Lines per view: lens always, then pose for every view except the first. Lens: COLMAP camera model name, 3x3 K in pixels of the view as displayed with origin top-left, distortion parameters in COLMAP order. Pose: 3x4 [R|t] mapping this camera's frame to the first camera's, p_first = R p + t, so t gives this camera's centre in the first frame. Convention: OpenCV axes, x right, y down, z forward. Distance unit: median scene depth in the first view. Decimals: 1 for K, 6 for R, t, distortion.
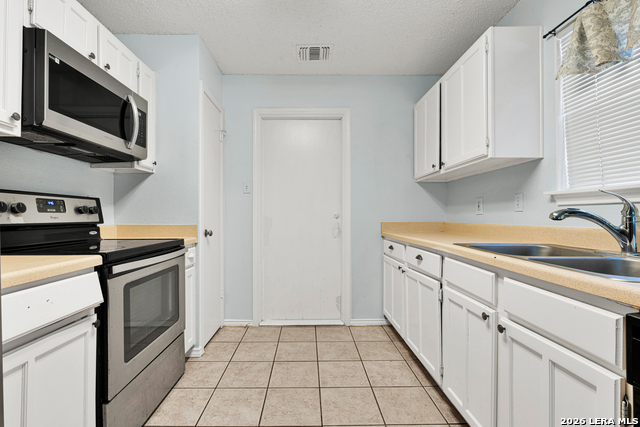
lens RADIAL K [[286.4, 0, 315.9], [0, 286.4, 215.4], [0, 0, 1]] dist [-0.013247, -0.000210]
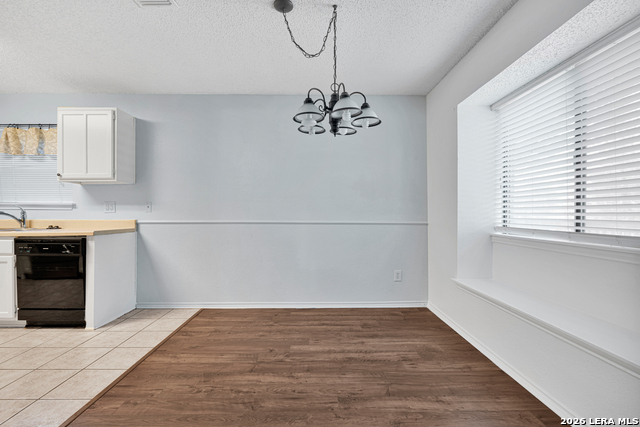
lens RADIAL K [[286.4, 0, 315.7], [0, 286.4, 215.0], [0, 0, 1]] dist [-0.013247, -0.000210]
pose [[0.003538, -0.003956, 0.999986, -1.502706], [-0.003272, 0.999987, 0.003968, -0.012166], [-0.999988, -0.003286, 0.003525, -1.710137]]
